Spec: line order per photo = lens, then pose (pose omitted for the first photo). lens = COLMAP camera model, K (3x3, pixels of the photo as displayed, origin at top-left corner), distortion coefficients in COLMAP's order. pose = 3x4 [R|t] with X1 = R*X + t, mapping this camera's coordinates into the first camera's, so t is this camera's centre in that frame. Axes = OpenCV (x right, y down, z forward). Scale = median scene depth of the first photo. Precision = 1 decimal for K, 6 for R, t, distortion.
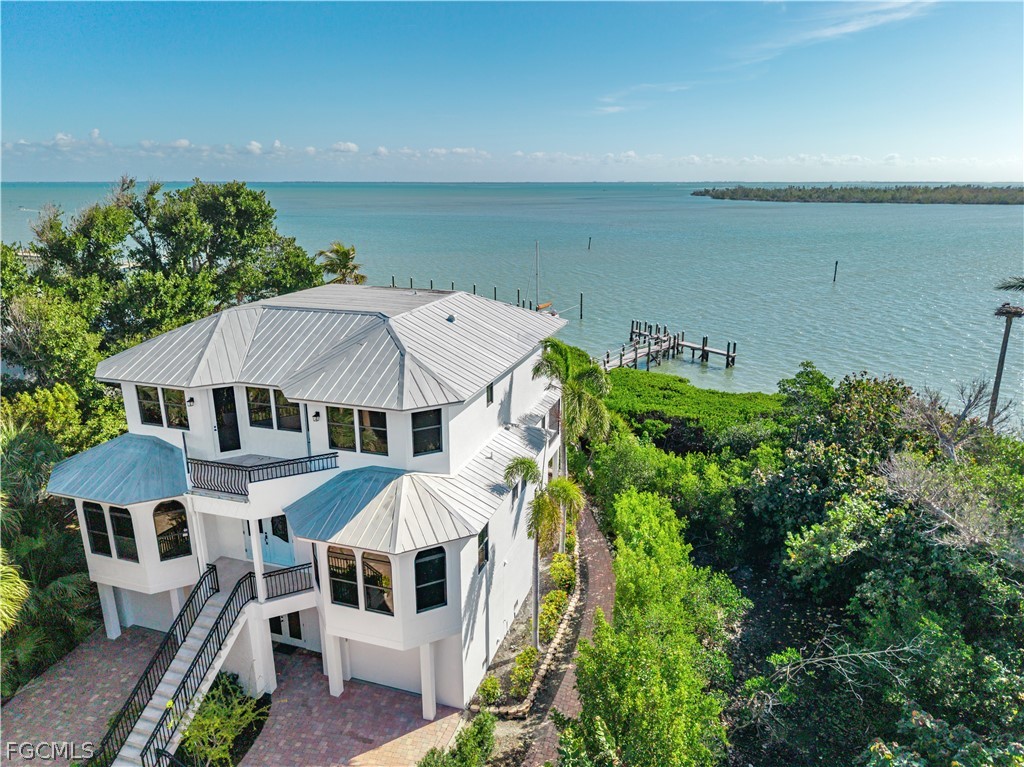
lens RADIAL K [[700.9, 0, 512.0], [0, 700.9, 383.5], [0, 0, 1]] dist [0.008943, -0.007404]
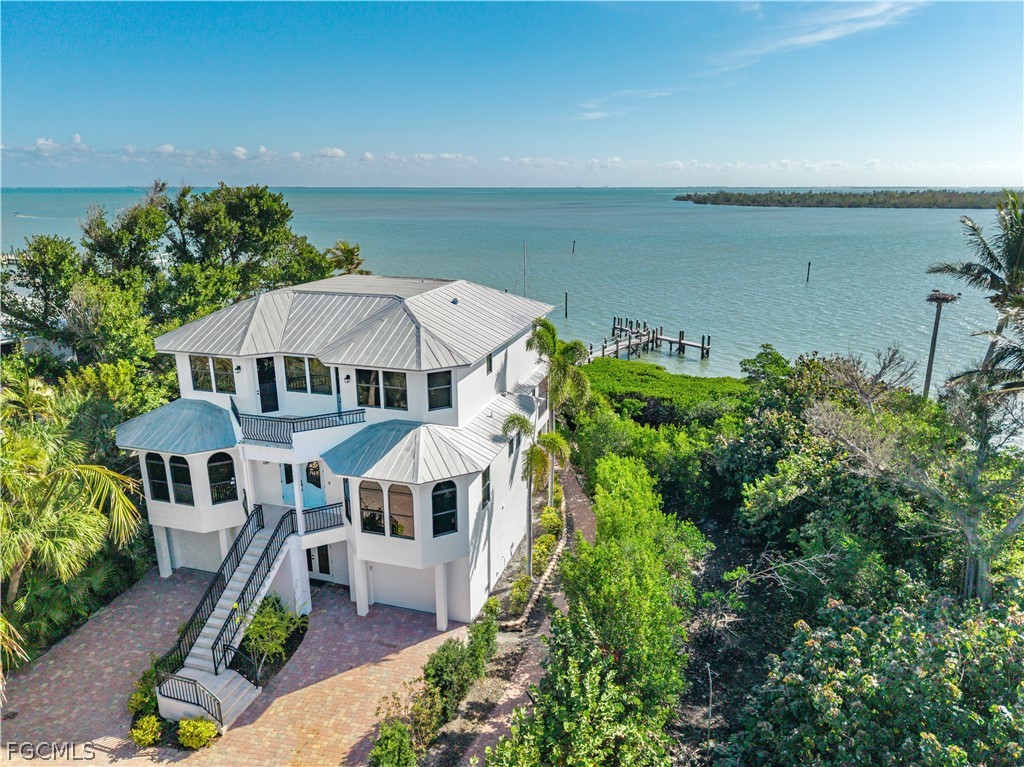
lens RADIAL K [[700.9, 0, 512.0], [0, 700.9, 383.5], [0, 0, 1]] dist [0.008943, -0.007404]
pose [[0.999756, -0.006548, 0.021086, -0.016284], [0.006693, 0.999955, -0.006790, 0.049990], [-0.021040, 0.006929, 0.999755, -0.160344]]
